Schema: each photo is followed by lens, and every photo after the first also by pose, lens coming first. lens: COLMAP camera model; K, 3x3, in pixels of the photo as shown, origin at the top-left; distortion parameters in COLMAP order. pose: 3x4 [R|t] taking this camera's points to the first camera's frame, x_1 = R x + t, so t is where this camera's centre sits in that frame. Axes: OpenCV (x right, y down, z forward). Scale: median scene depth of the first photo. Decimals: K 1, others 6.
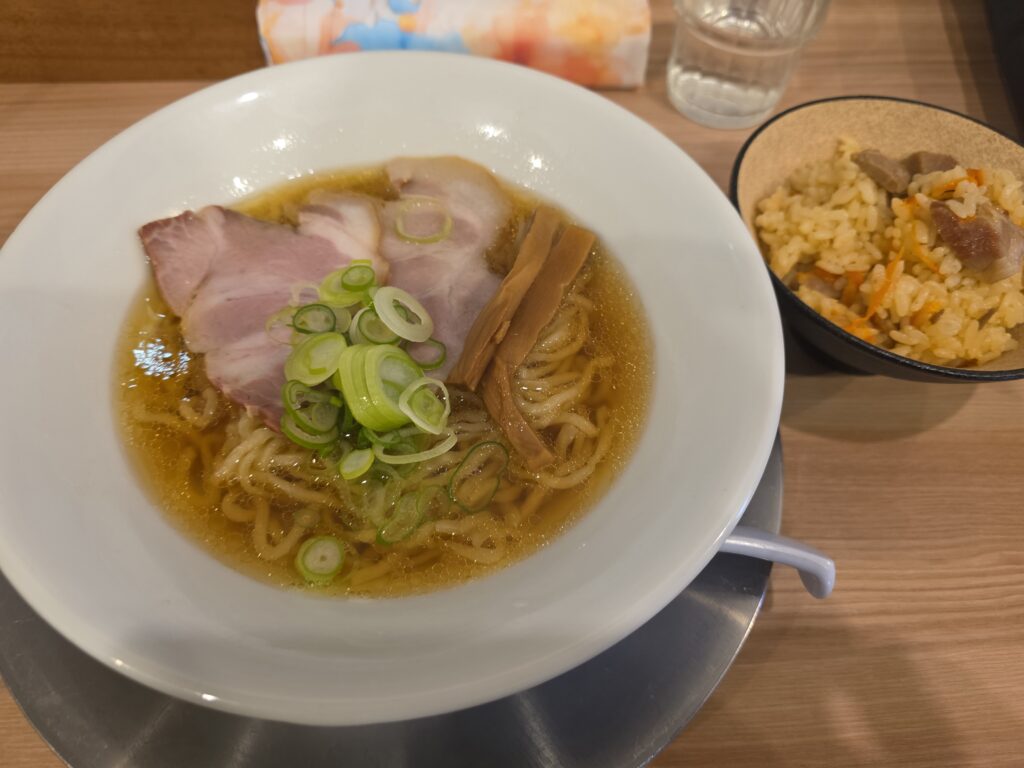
lens RADIAL K [[688.8, 0, 512.0], [0, 688.8, 384.0], [0, 0, 1]] dist [-0.032972, 0.000477]
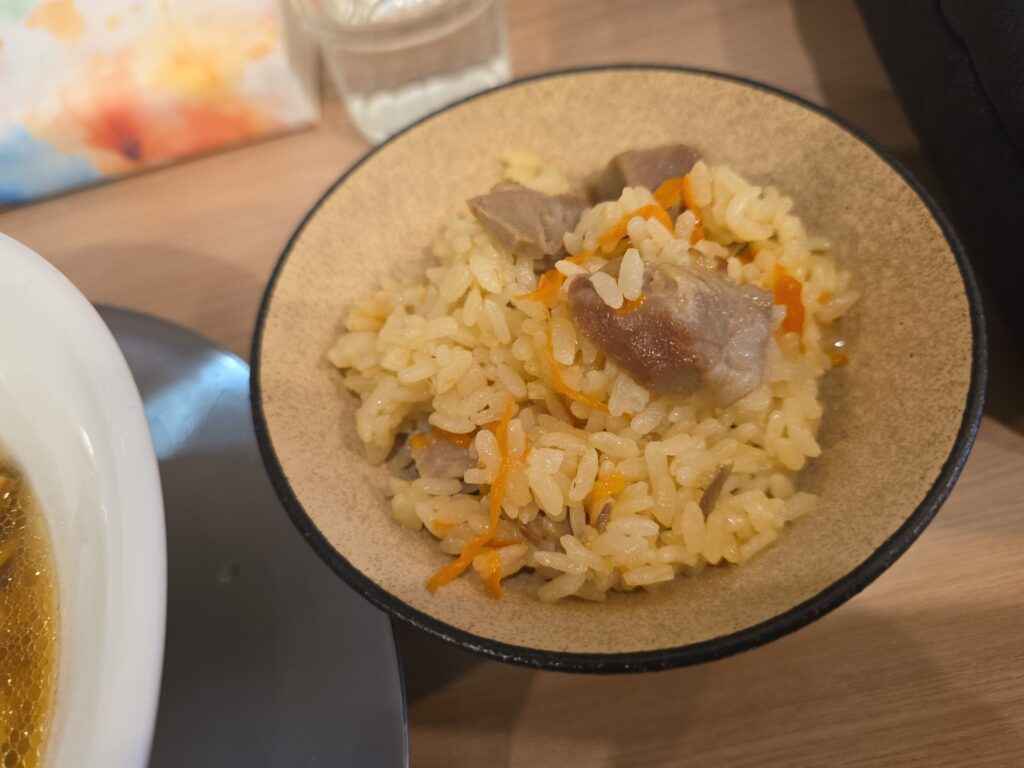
lens RADIAL K [[688.8, 0, 512.0], [0, 688.8, 384.0], [0, 0, 1]] dist [-0.032972, 0.000477]
pose [[0.973835, -0.216884, -0.067866, 0.548081], [0.217414, 0.976079, 0.000433, -0.185729], [0.066149, -0.015176, 0.997694, 0.445460]]
